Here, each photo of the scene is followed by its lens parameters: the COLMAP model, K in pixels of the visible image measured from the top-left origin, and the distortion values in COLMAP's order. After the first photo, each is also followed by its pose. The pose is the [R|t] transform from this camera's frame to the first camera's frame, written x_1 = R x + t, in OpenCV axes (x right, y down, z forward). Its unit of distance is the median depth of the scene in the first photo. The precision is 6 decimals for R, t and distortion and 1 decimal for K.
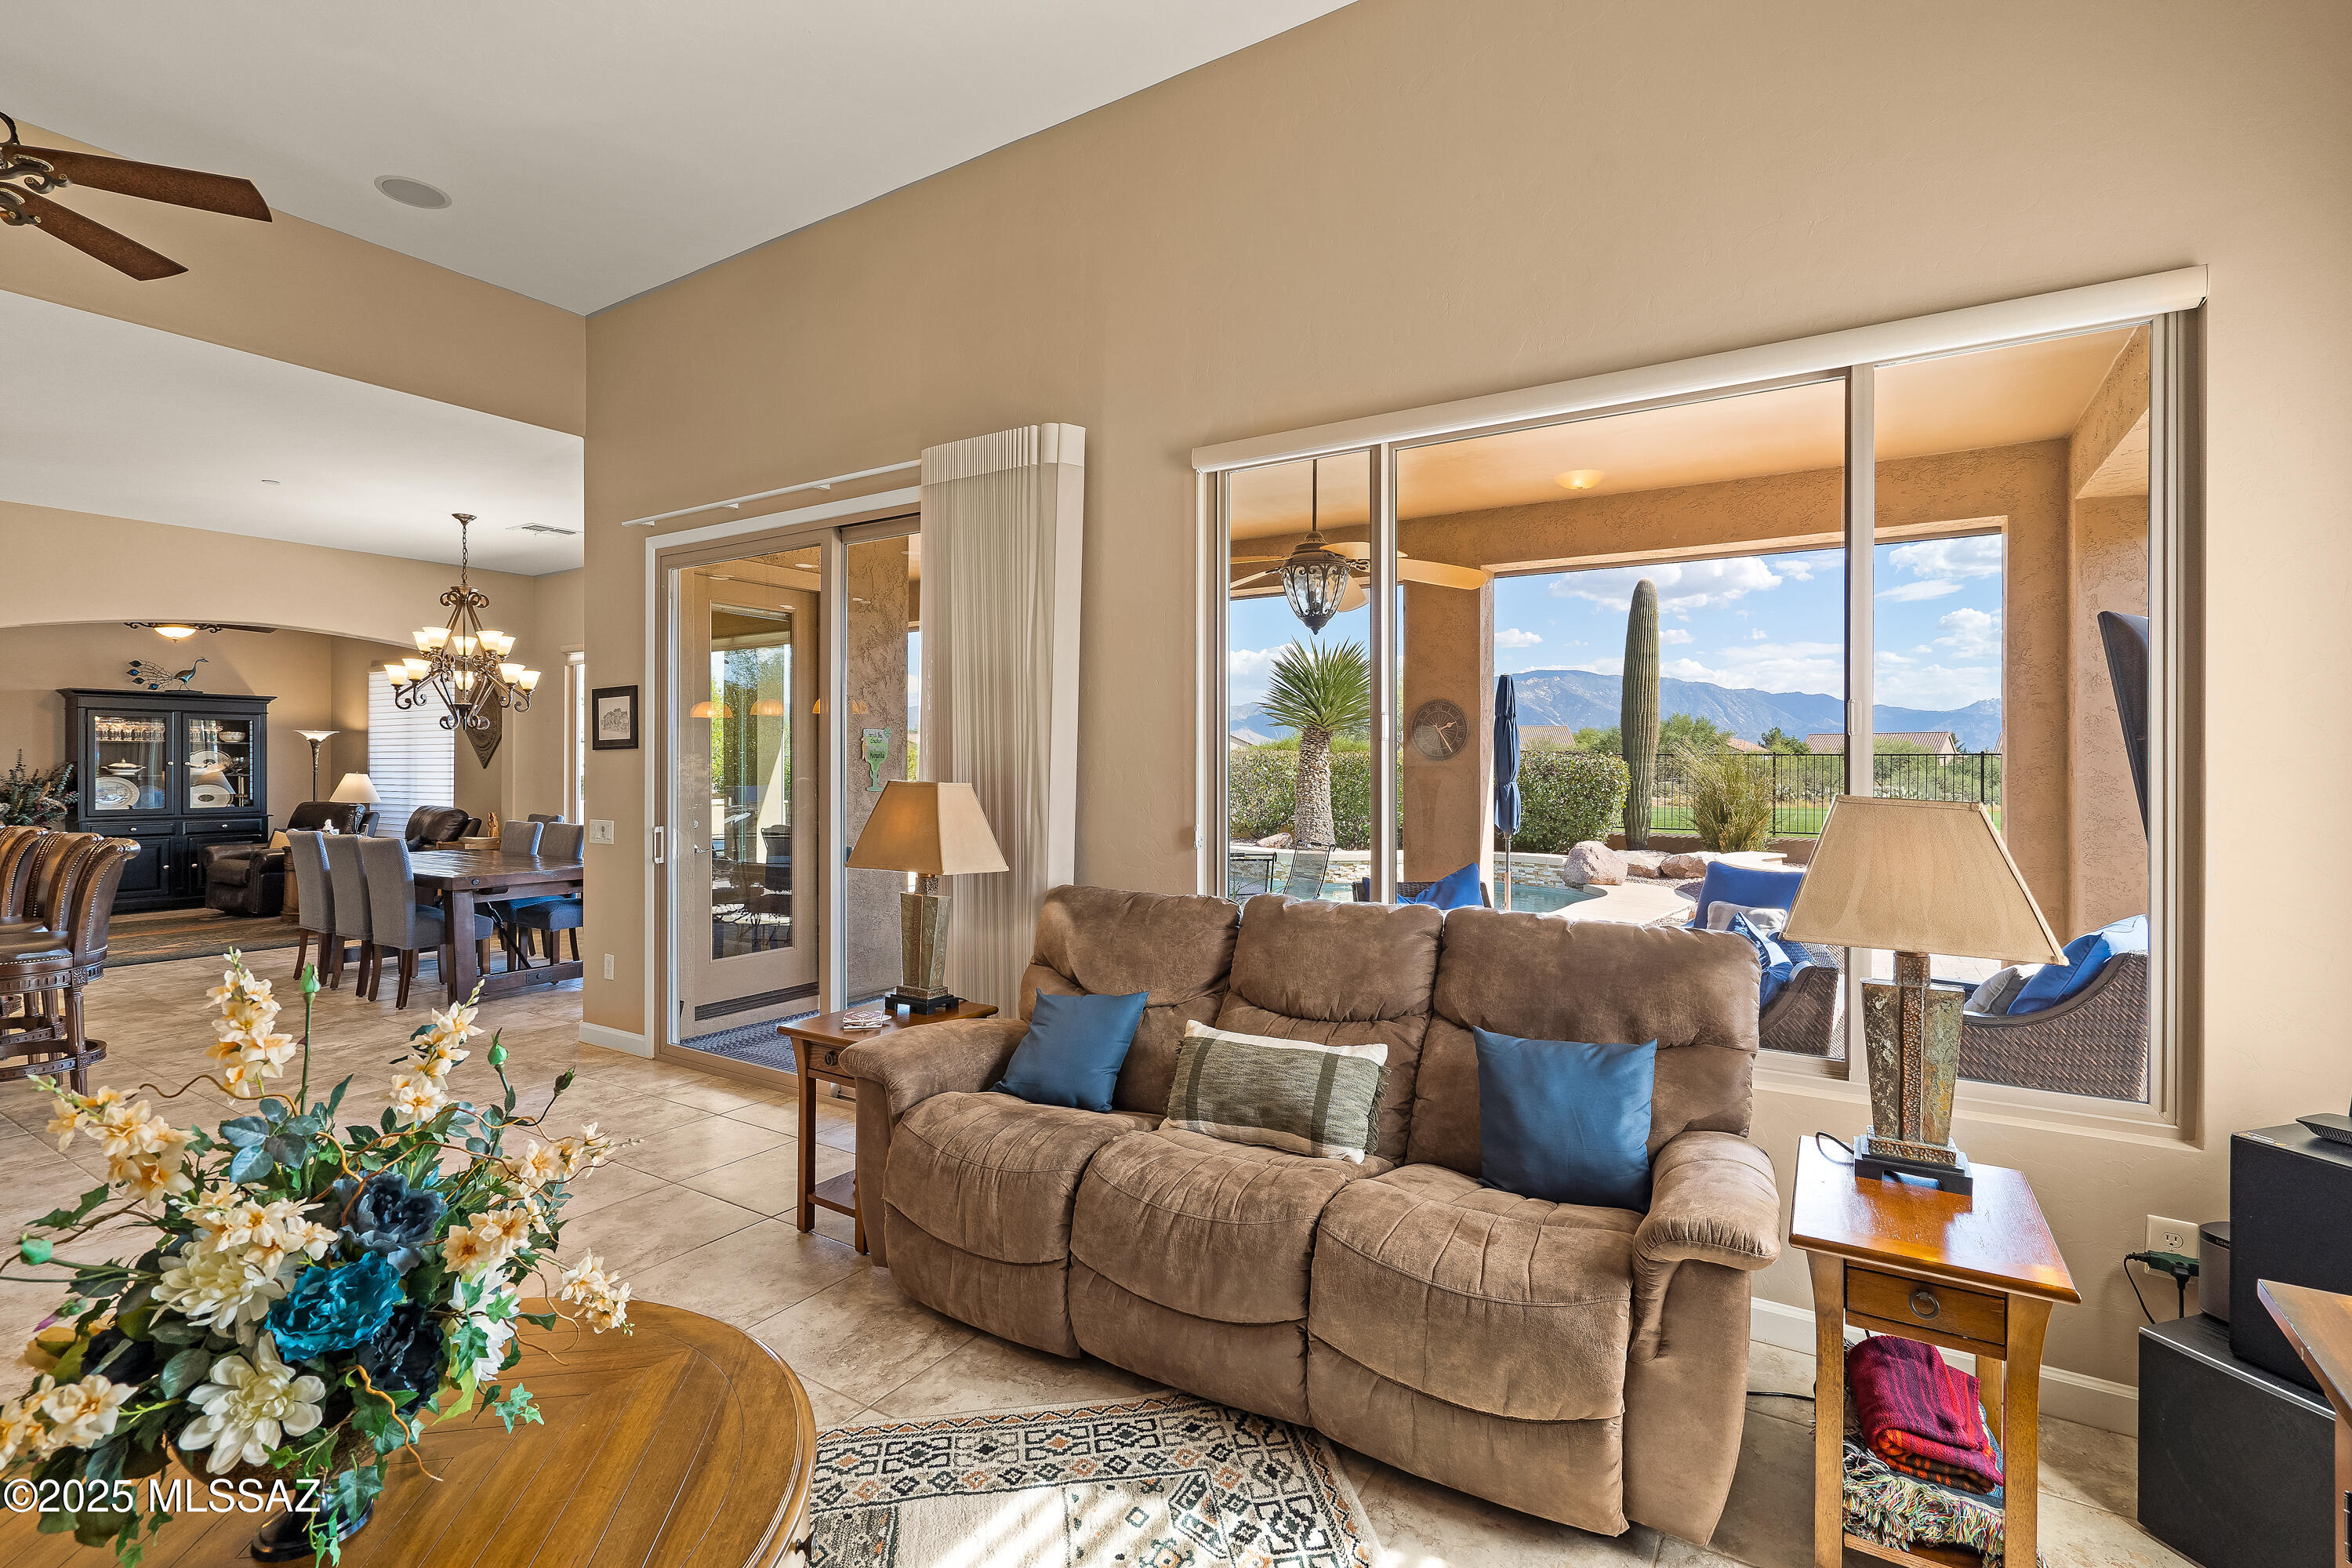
lens RADIAL K [[1071.3, 0, 1196.8], [0, 1071.3, 762.3], [0, 0, 1]] dist [-0.005263, 0.001513]
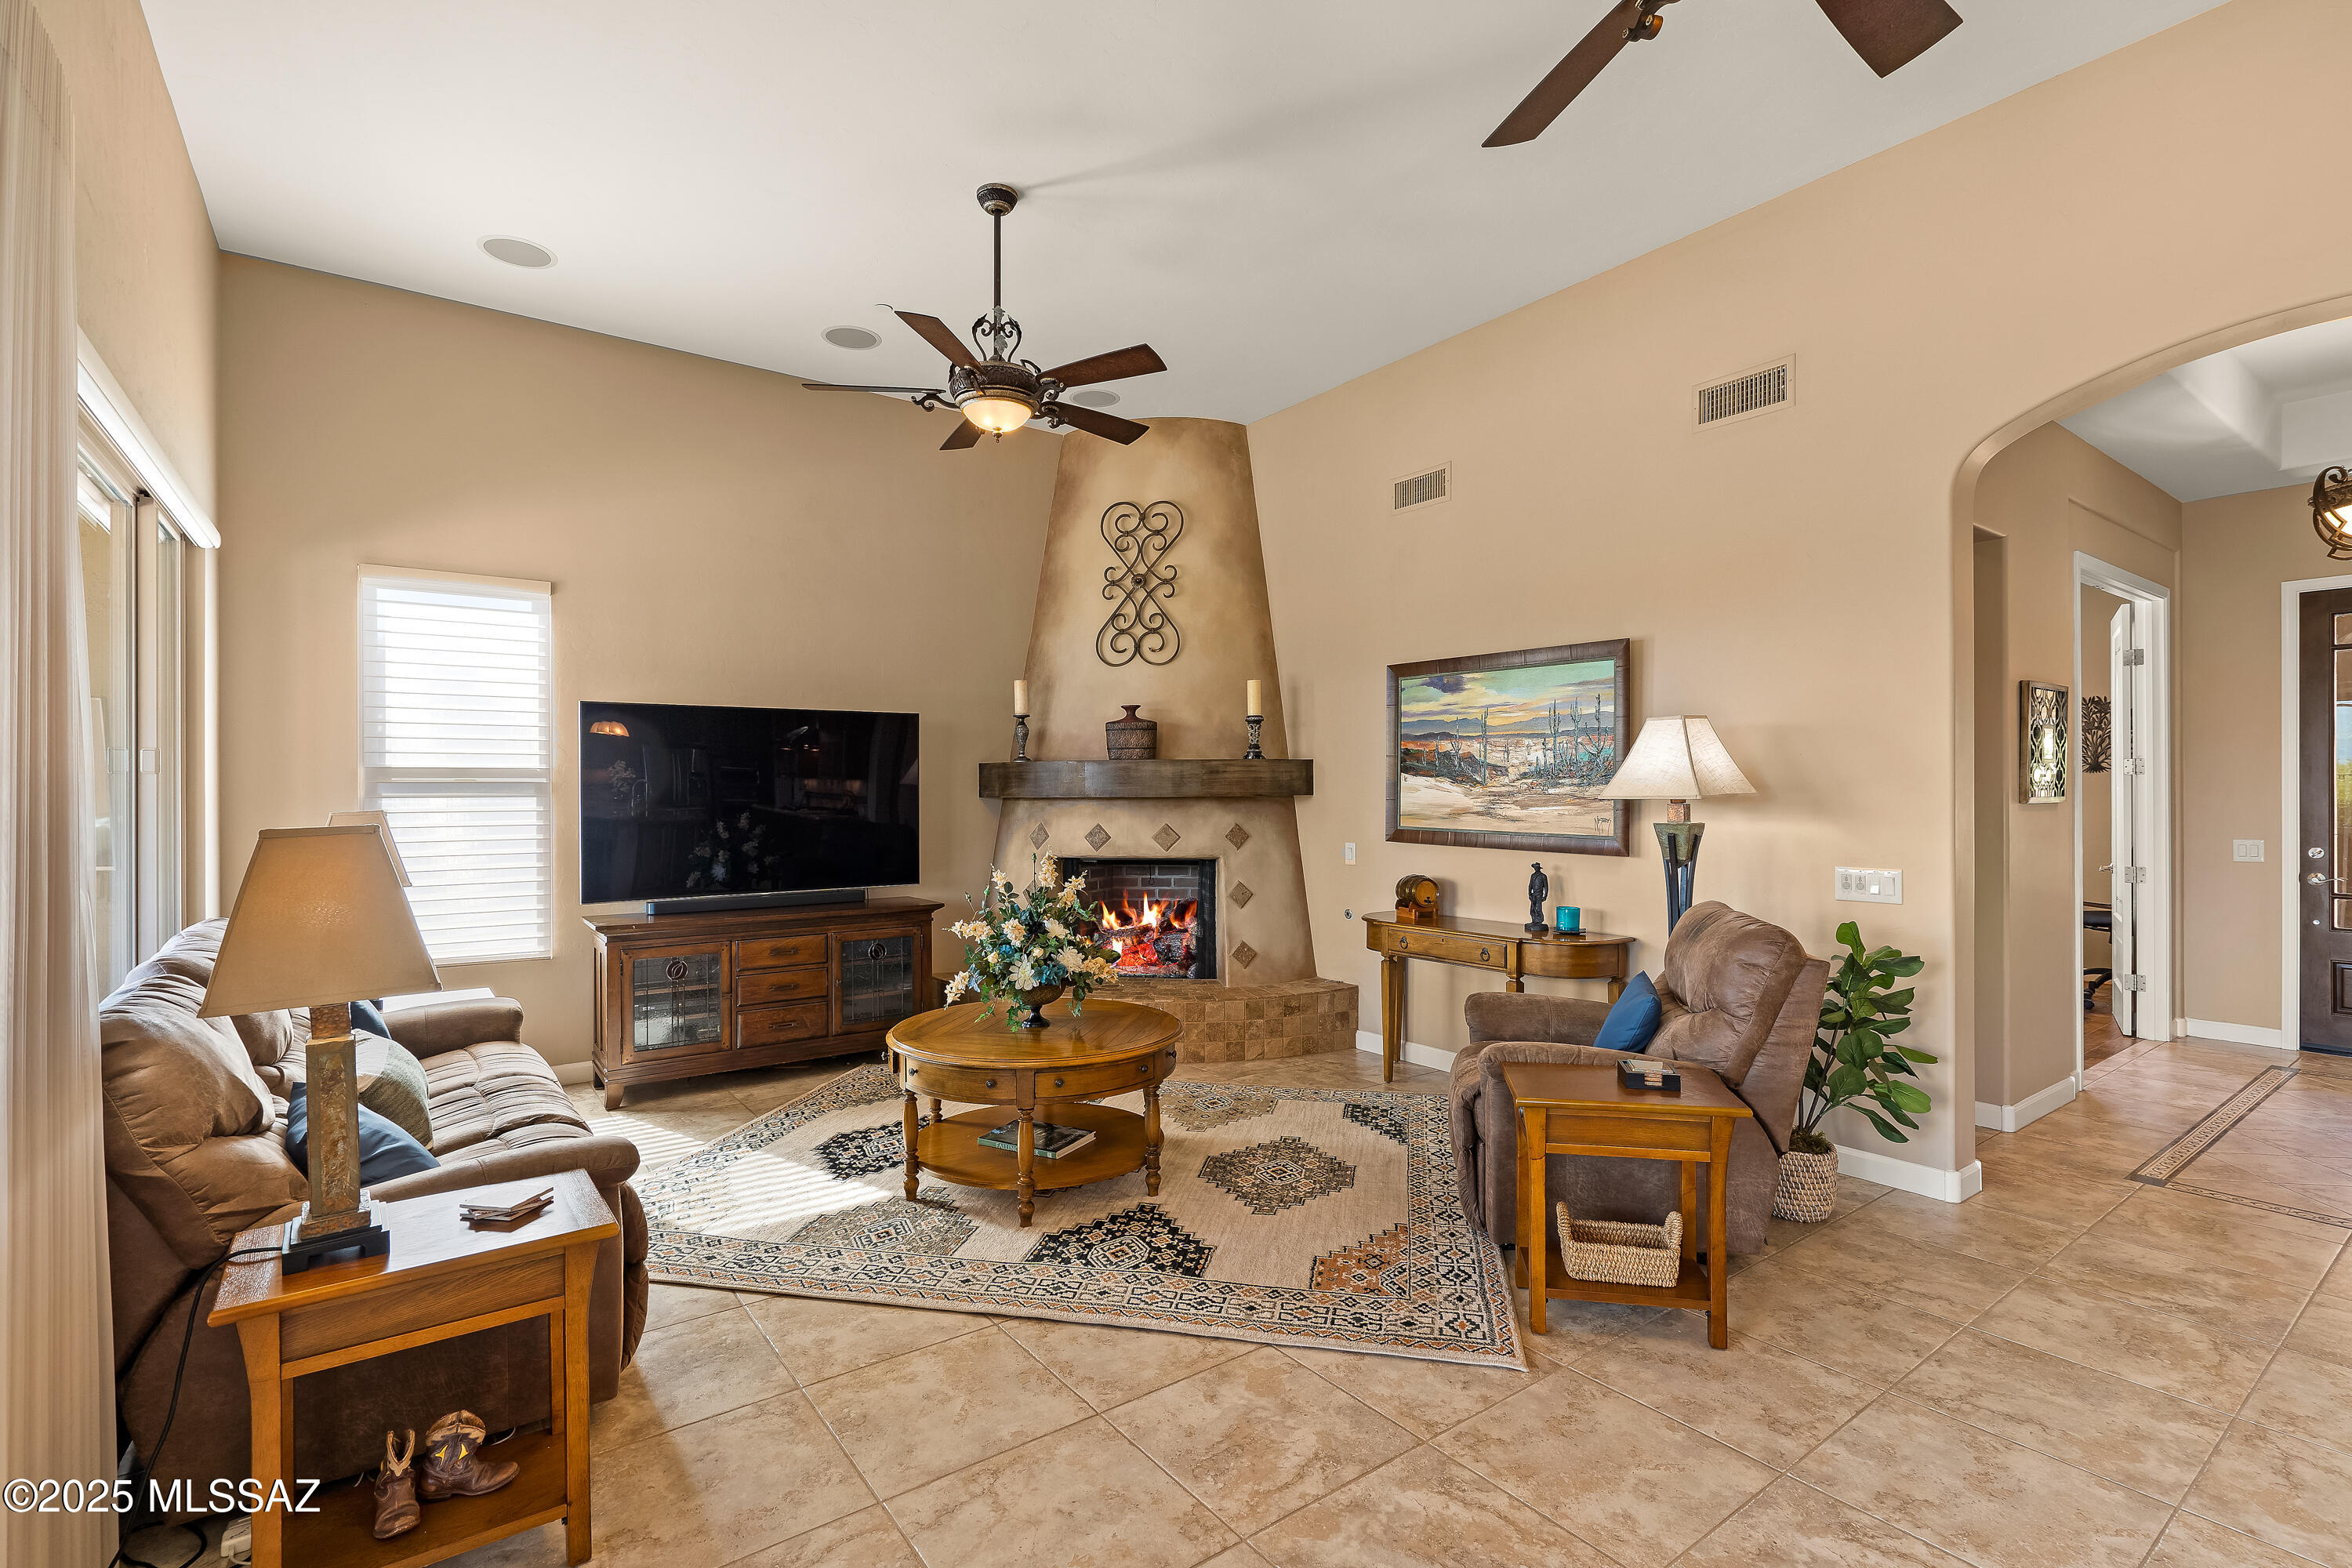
lens RADIAL K [[1071.3, 0, 1167.0], [0, 1071.3, 796.5], [0, 0, 1]] dist [-0.005263, 0.001513]
pose [[-0.926235, -0.000575, 0.376945, -0.292682], [-0.000296, 1.000000, 0.000799, 0.001743], [-0.376946, 0.000628, -0.926235, 0.466727]]
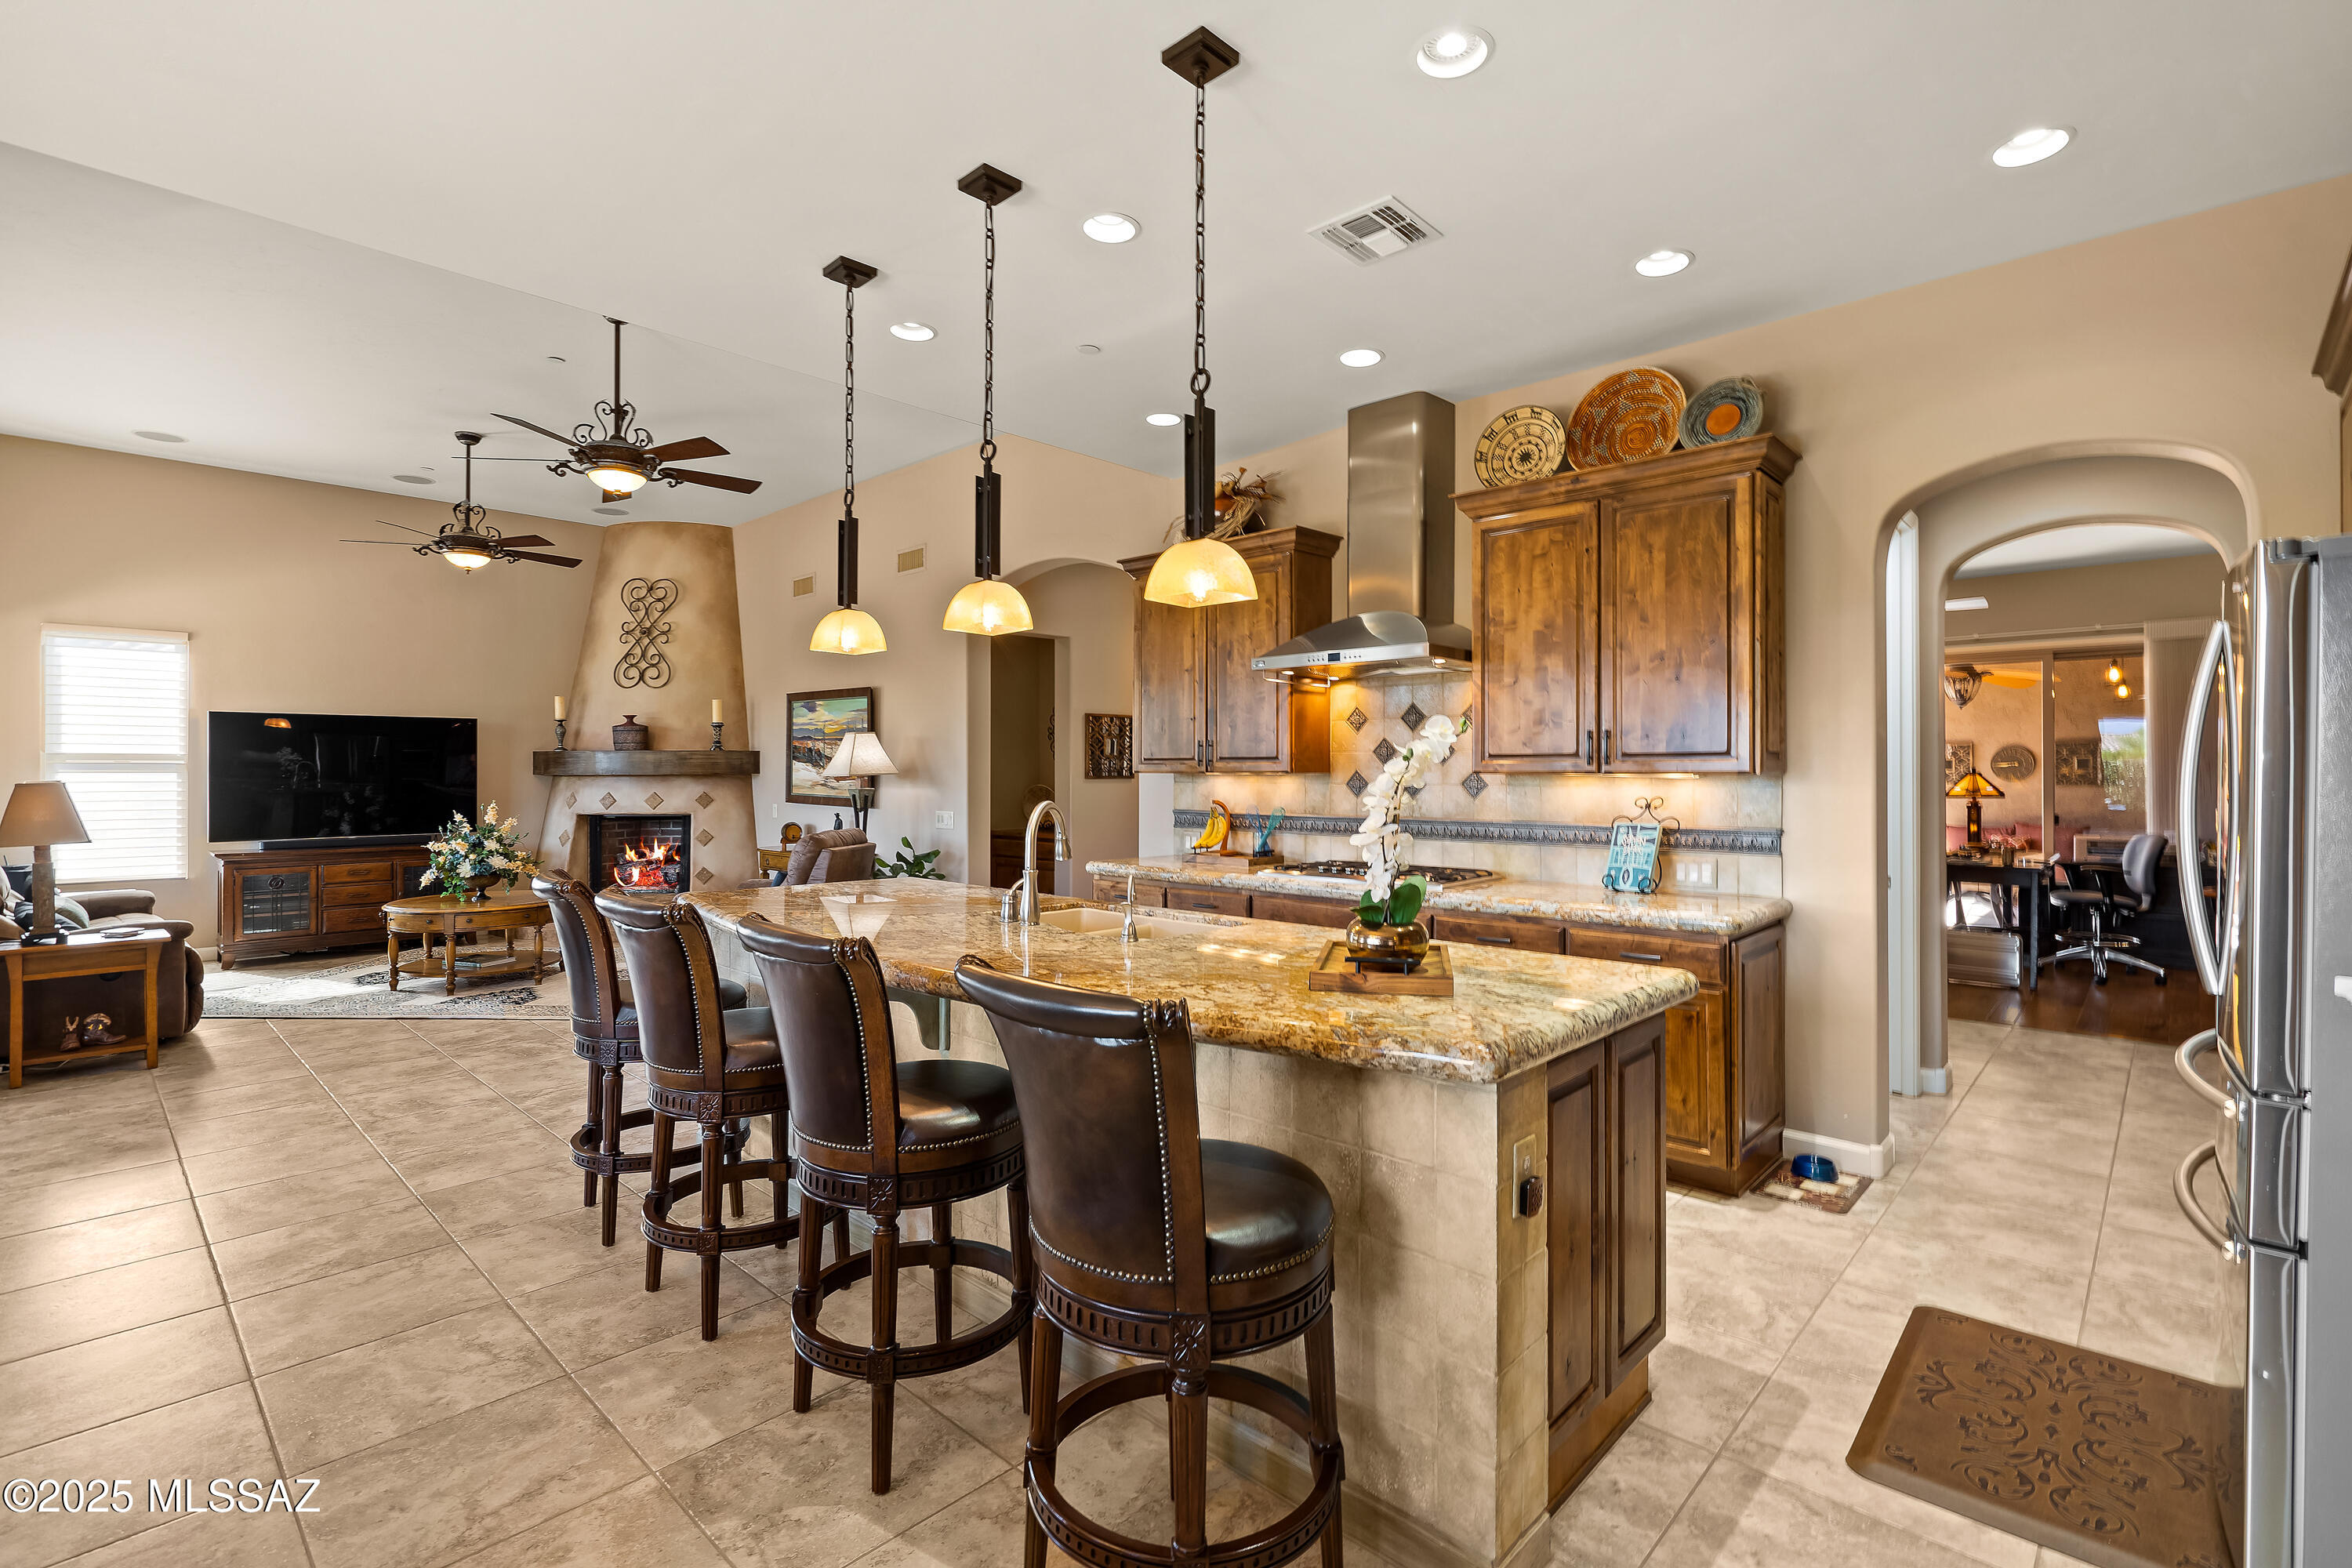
lens RADIAL K [[1071.3, 0, 1186.4], [0, 1071.3, 767.7], [0, 0, 1]] dist [-0.005263, 0.001513]
pose [[-0.980276, -0.002137, 0.197624, -0.706347], [-0.003523, 0.999972, -0.006664, 0.001110], [-0.197604, -0.007229, -0.980255, 0.730787]]
